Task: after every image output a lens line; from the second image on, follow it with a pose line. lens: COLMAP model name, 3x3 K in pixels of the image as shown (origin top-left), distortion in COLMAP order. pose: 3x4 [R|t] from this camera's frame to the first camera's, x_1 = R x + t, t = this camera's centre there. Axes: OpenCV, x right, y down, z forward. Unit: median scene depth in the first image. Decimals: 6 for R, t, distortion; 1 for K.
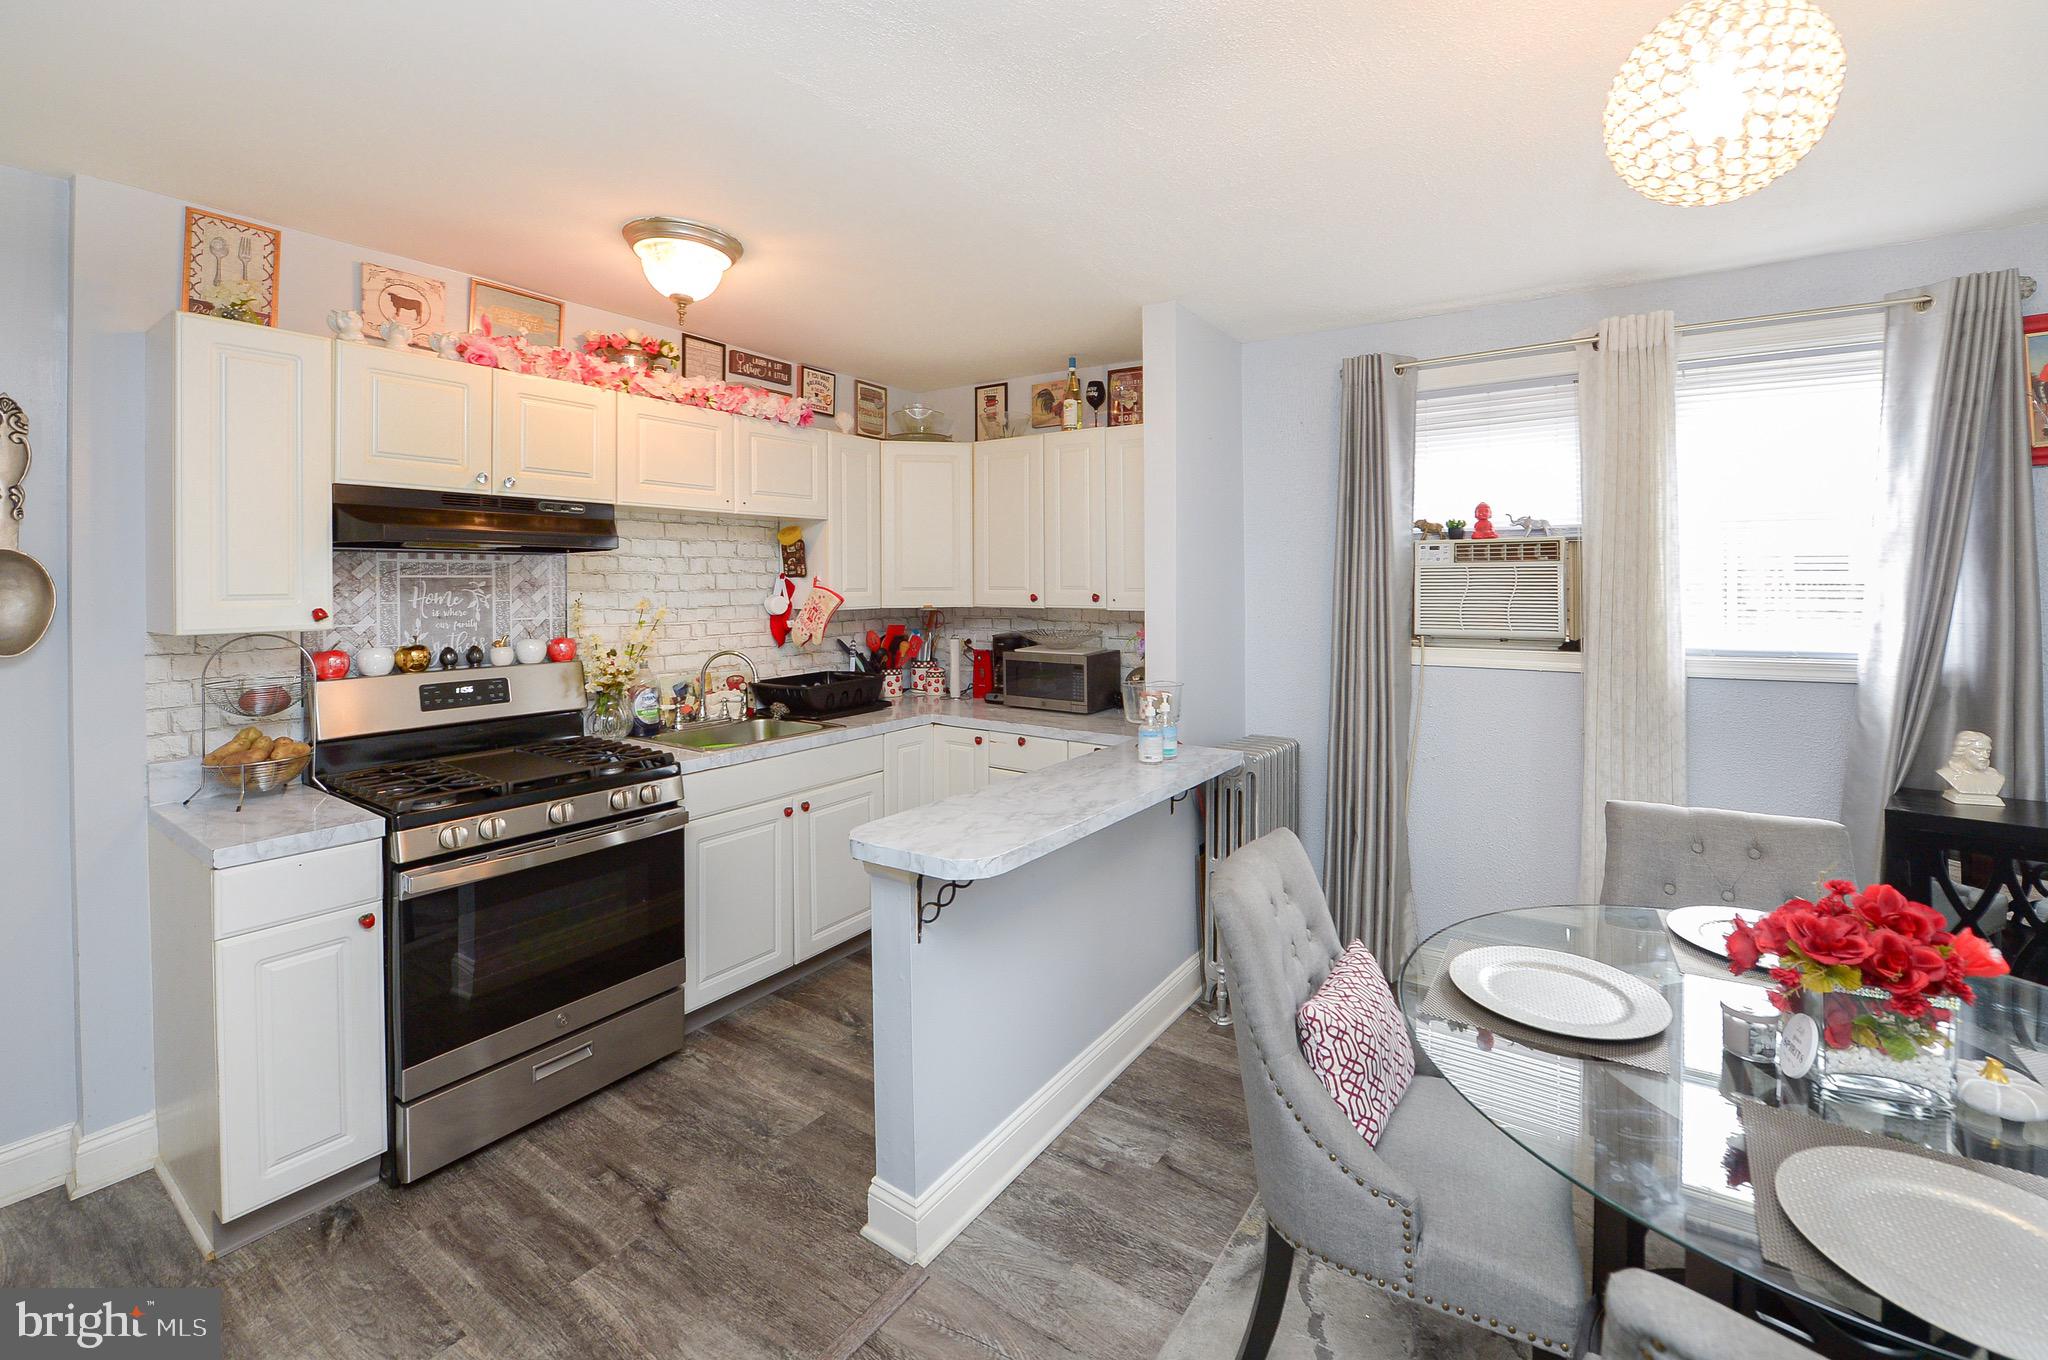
lens RADIAL K [[864.9, 0, 1026.9], [0, 864.9, 574.6], [0, 0, 1]] dist [-0.017189, -0.000452]
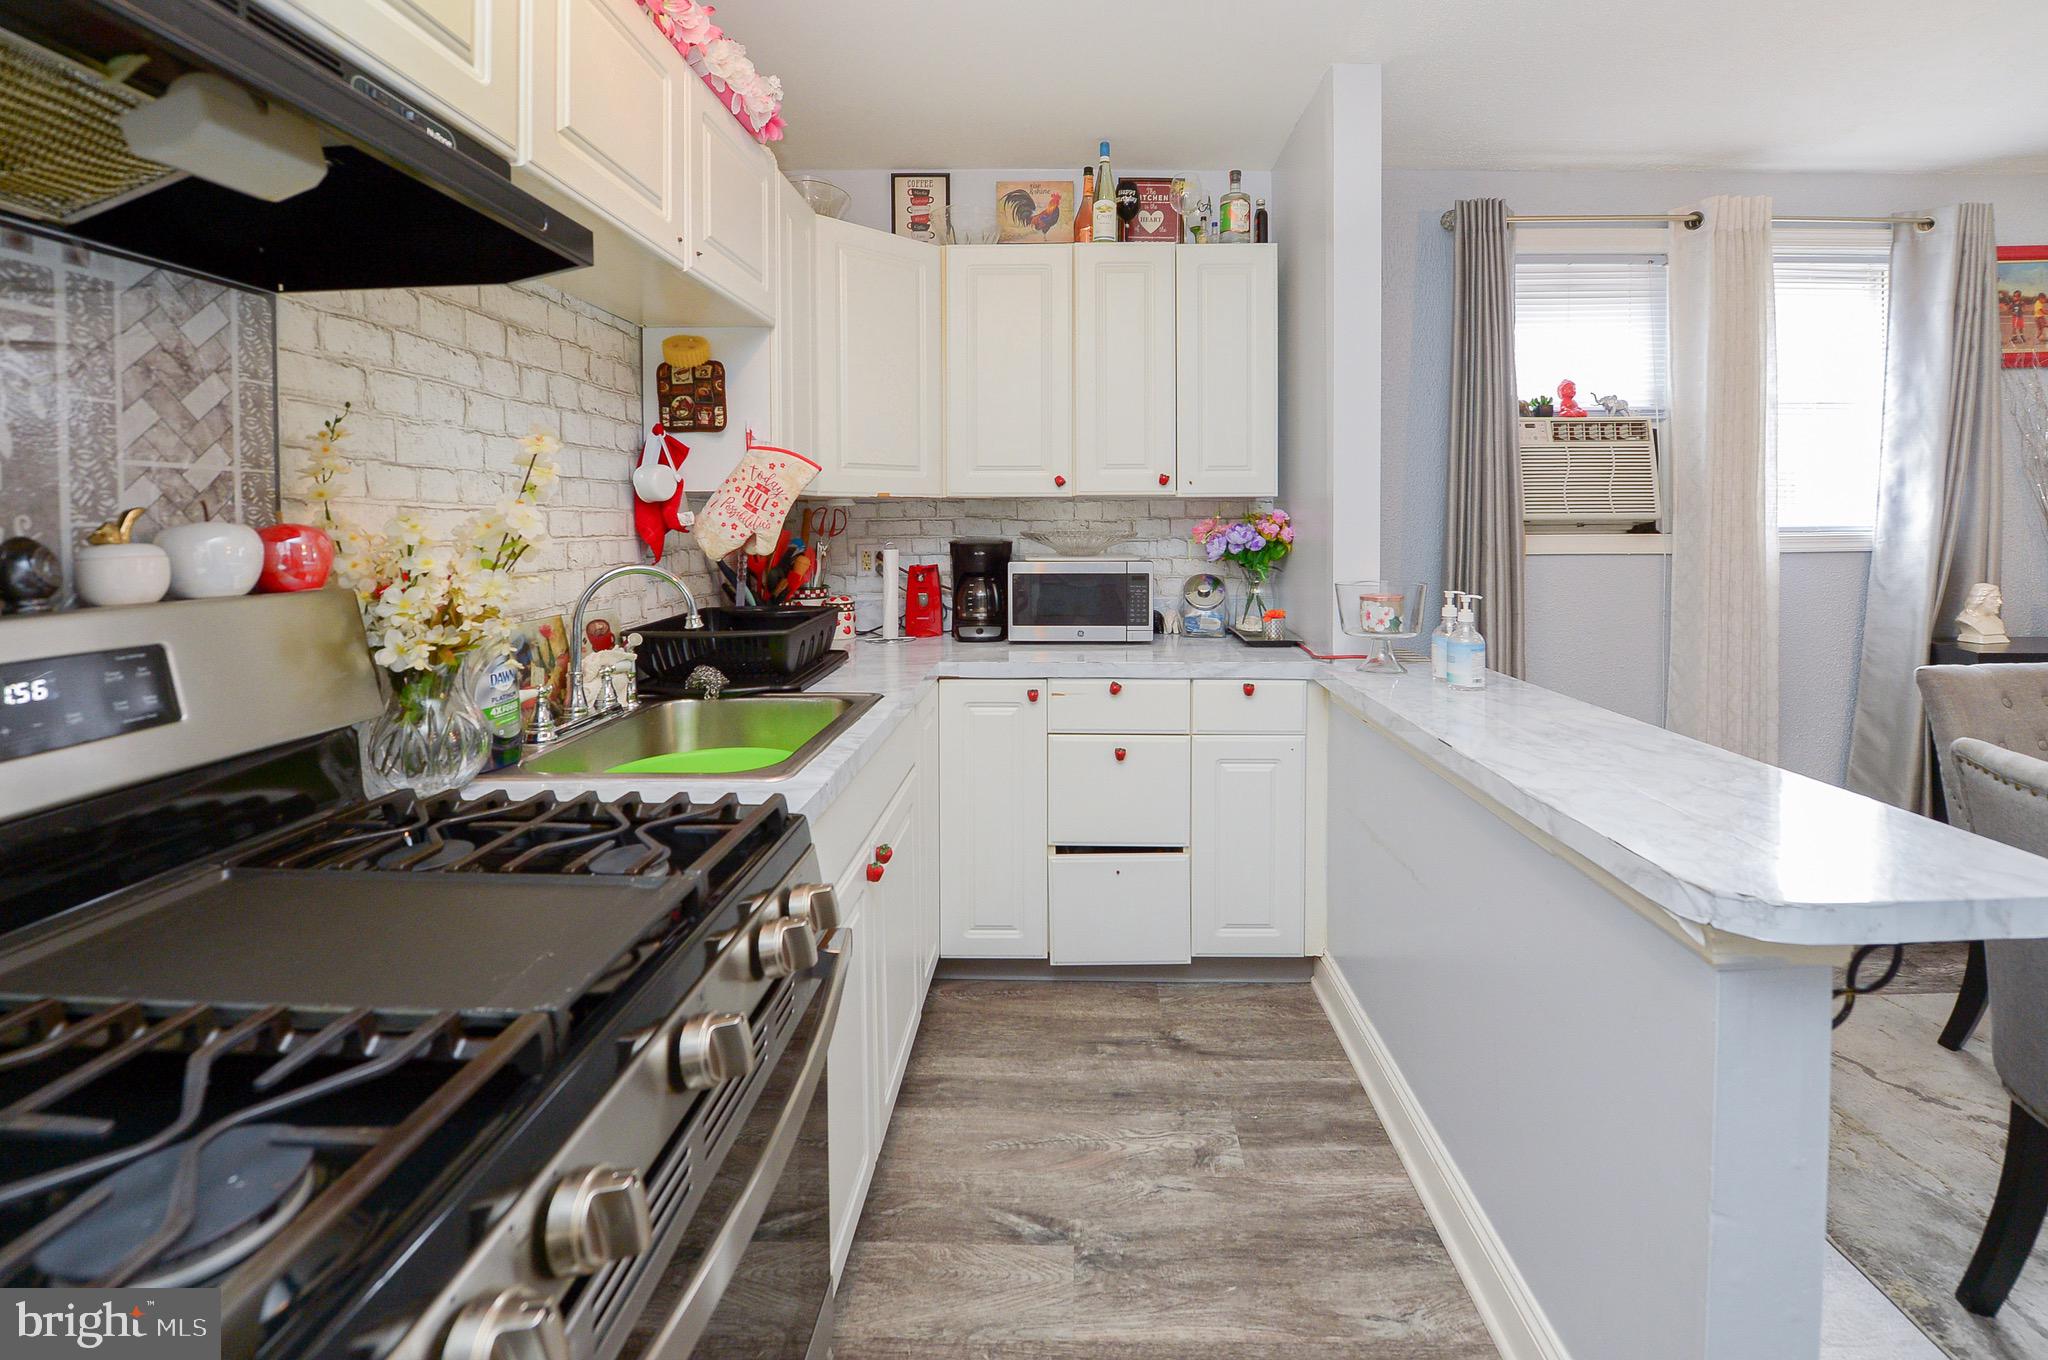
lens RADIAL K [[846.8, 0, 988.1], [0, 846.8, 552.9], [0, 0, 1]] dist [-0.018739, -0.006615]
pose [[0.838213, -0.017378, 0.545066, -0.532195], [-0.000683, 0.999458, 0.032915, 0.080364], [-0.545343, -0.027962, 0.837747, 0.610685]]
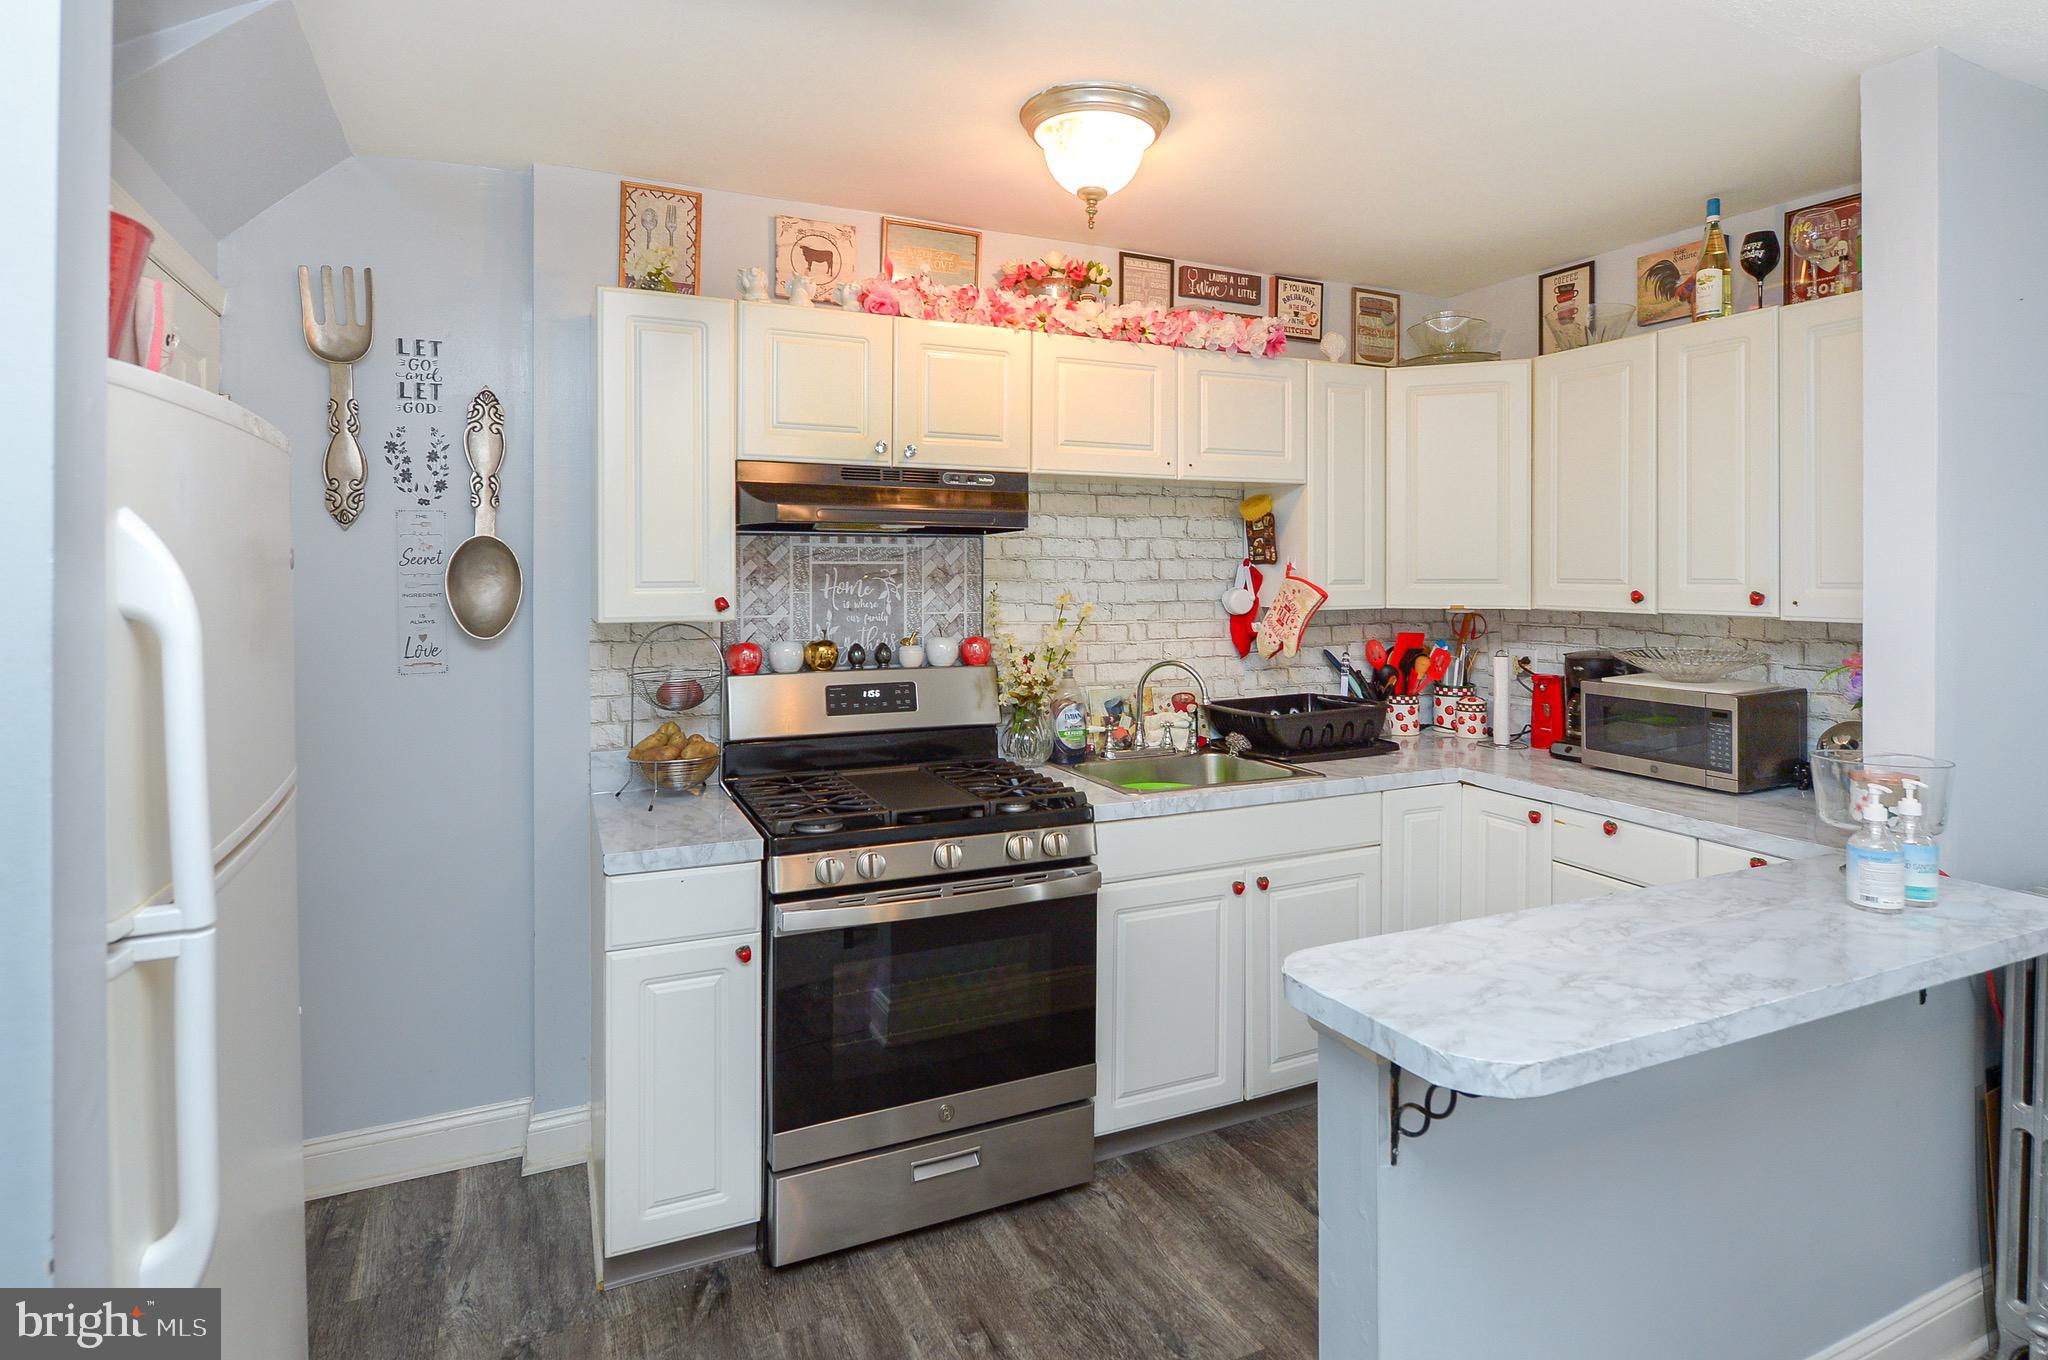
lens RADIAL K [[1054.9, 0, 1019.5], [0, 1054.9, 579.0], [0, 0, 1]] dist [-0.007554, -0.000130]
pose [[0.859973, 0.007380, -0.510286, 0.015851], [0.000531, 0.999882, 0.015357, 0.002417], [0.510339, -0.013478, 0.859868, 0.160752]]
